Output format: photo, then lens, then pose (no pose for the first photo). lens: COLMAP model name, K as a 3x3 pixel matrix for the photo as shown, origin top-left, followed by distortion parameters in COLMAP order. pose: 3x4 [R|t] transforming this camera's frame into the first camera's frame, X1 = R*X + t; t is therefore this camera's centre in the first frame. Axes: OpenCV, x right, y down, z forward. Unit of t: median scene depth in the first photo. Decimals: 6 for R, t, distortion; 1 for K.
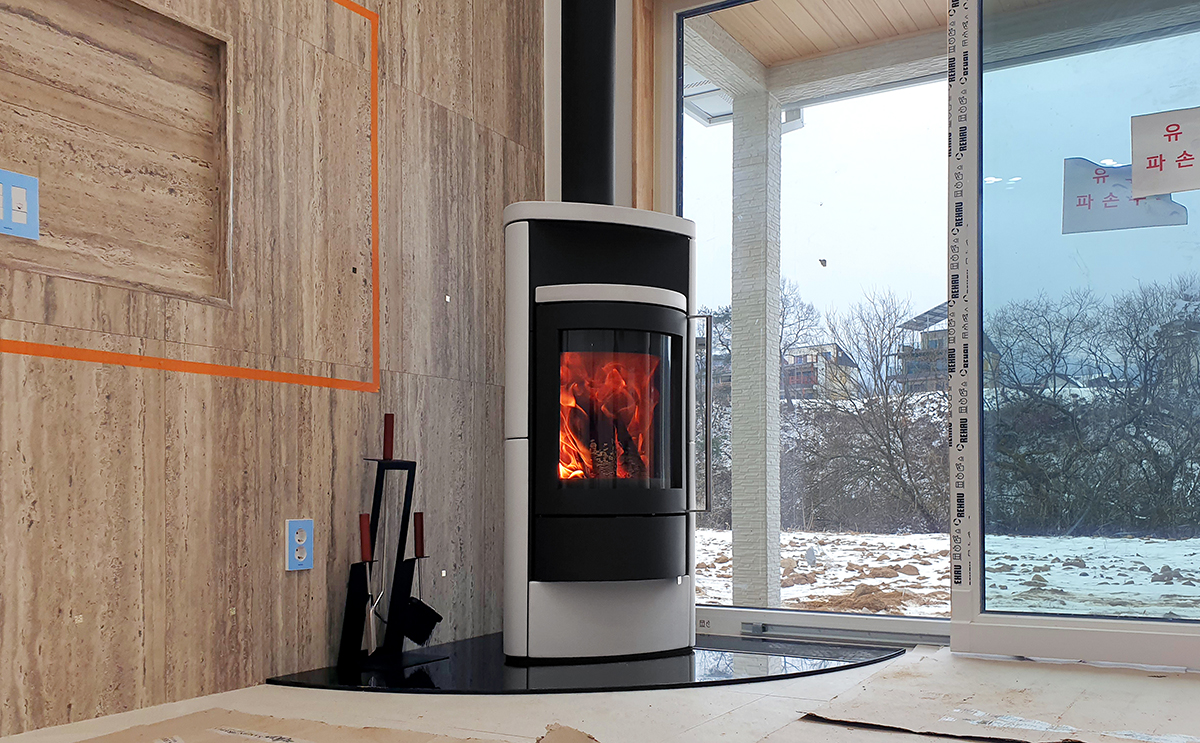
lens RADIAL K [[925.5, 0, 518.3], [0, 925.5, 452.4], [0, 0, 1]] dist [-0.006533, 0.036720]
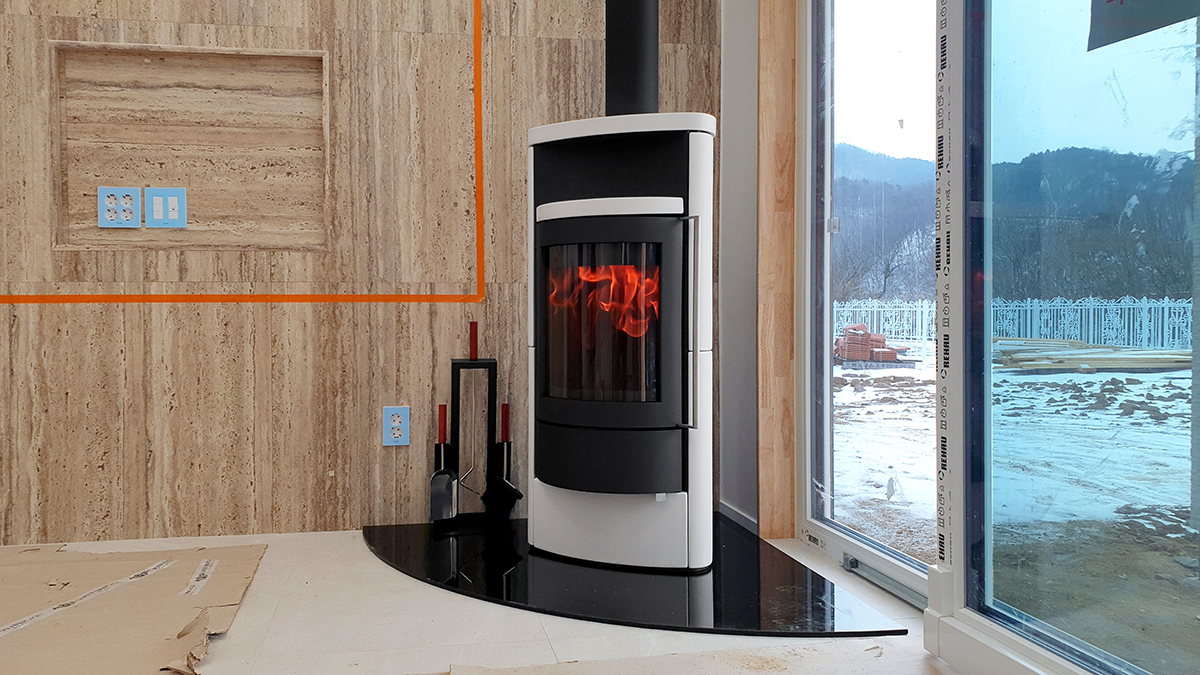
lens RADIAL K [[805.2, 0, 566.1], [0, 805.2, 302.2], [0, 0, 1]] dist [0.079192, -0.131080]
pose [[0.730930, -0.009771, -0.682382, 0.728158], [0.023599, 0.999661, 0.010965, -0.082115], [0.682044, -0.024118, 0.730914, 0.344943]]
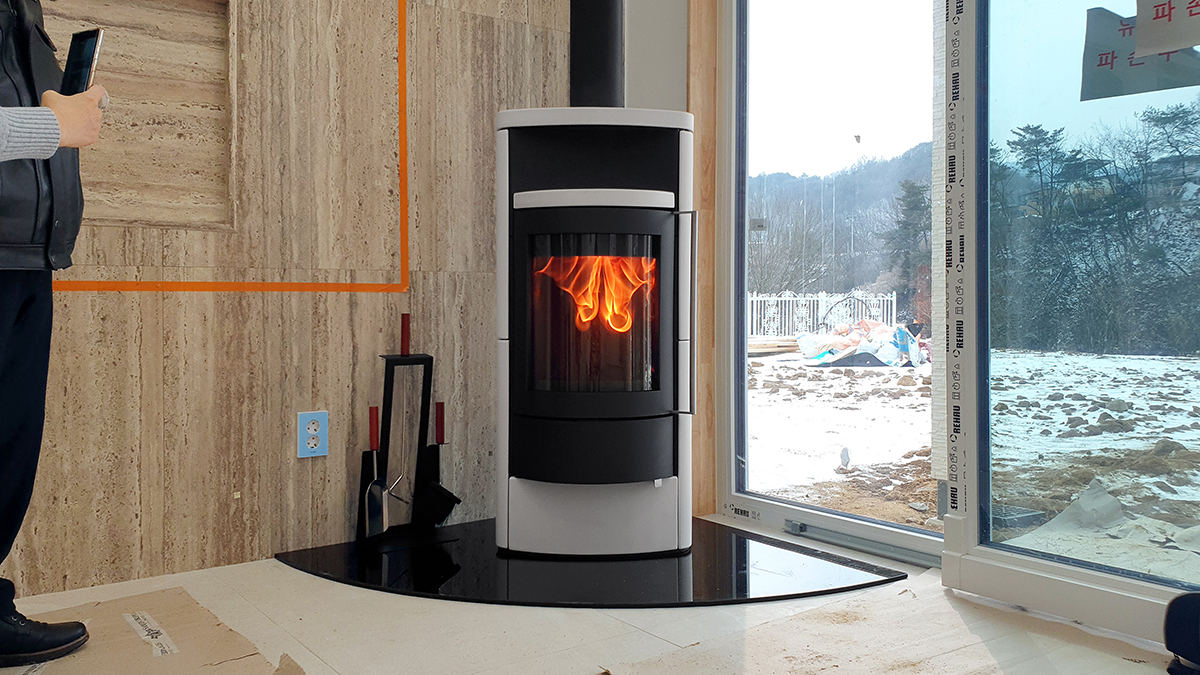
lens RADIAL K [[847.2, 0, 596.3], [0, 847.2, 283.1], [0, 0, 1]] dist [0.005941, 0.007830]
pose [[0.946666, -0.010301, -0.322052, 0.433721], [0.012969, 0.999897, 0.006141, -0.087838], [0.321956, -0.009990, 0.946702, 0.138067]]
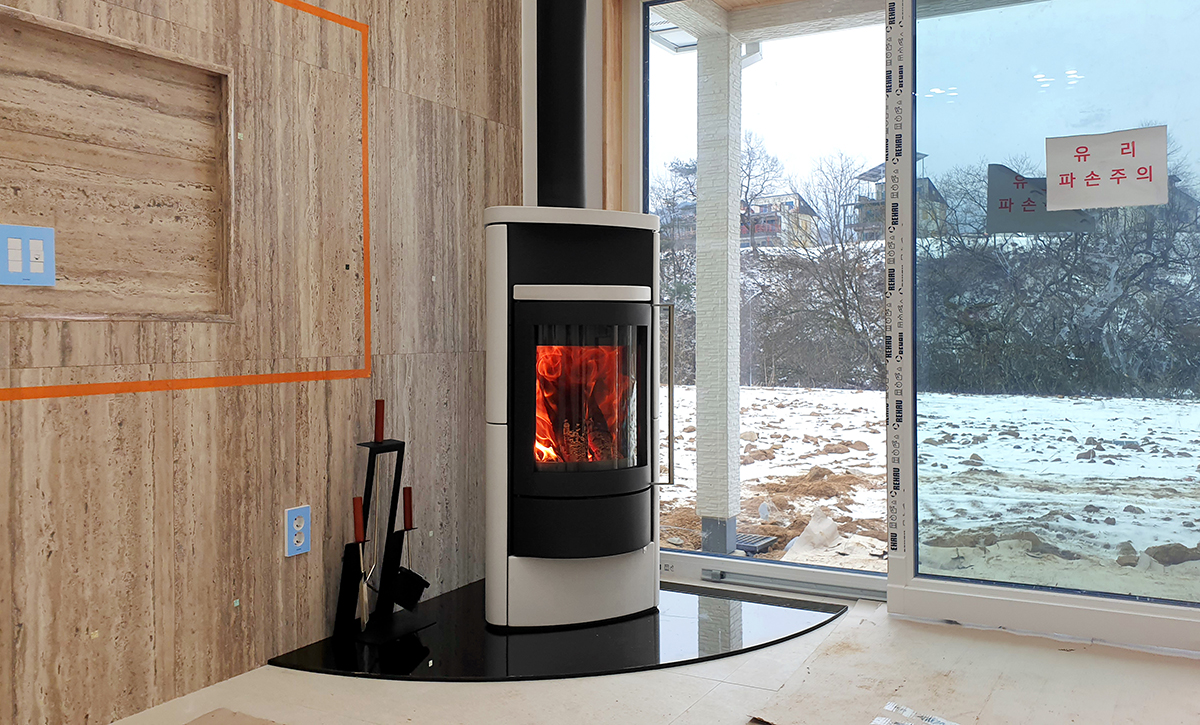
lens RADIAL K [[880.2, 0, 538.8], [0, 880.2, 317.1], [0, 0, 1]] dist [0.003484, 0.009698]
pose [[0.998889, -0.002700, 0.047053, -0.002461], [0.002209, 0.999943, 0.010476, -0.163380], [-0.047079, -0.010360, 0.998837, -0.042335]]
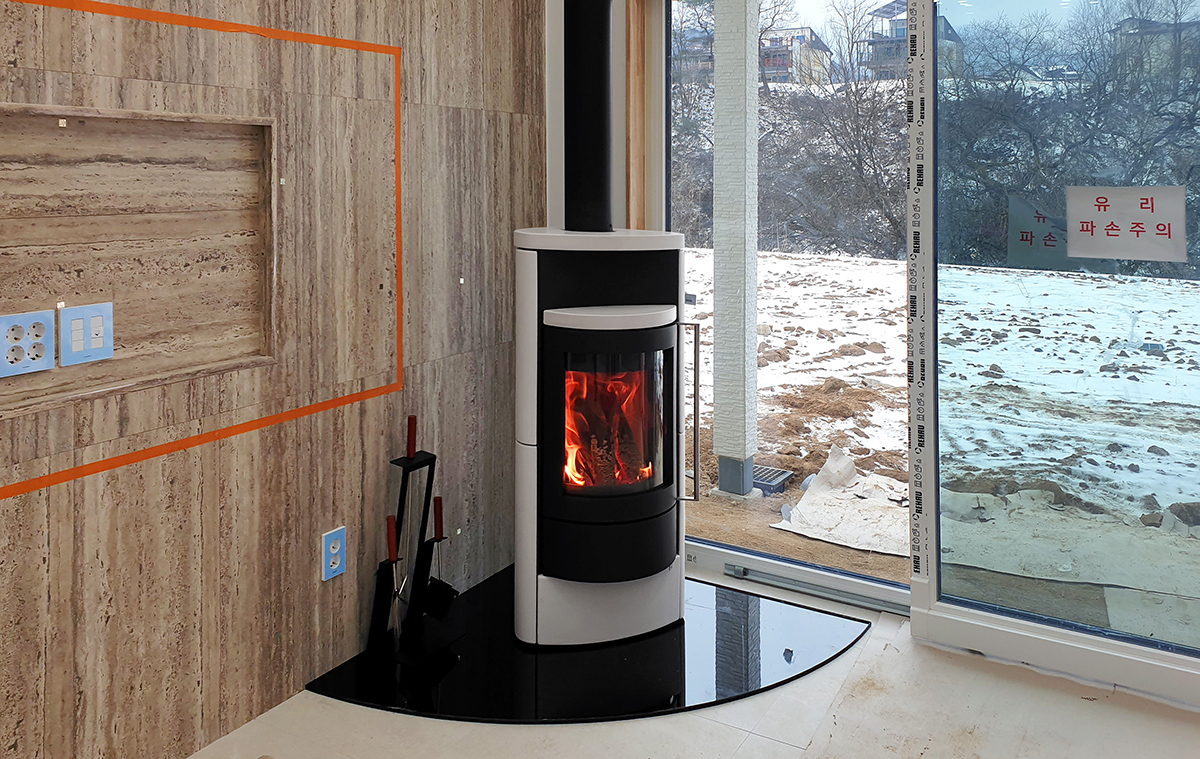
lens RADIAL K [[886.6, 0, 526.3], [0, 886.6, 173.1], [0, 0, 1]] dist [0.012011, -0.003315]
pose [[0.999743, -0.000560, 0.022671, -0.028437], [0.000496, 0.999996, 0.002861, -0.370665], [-0.022673, -0.002849, 0.999739, -0.081829]]
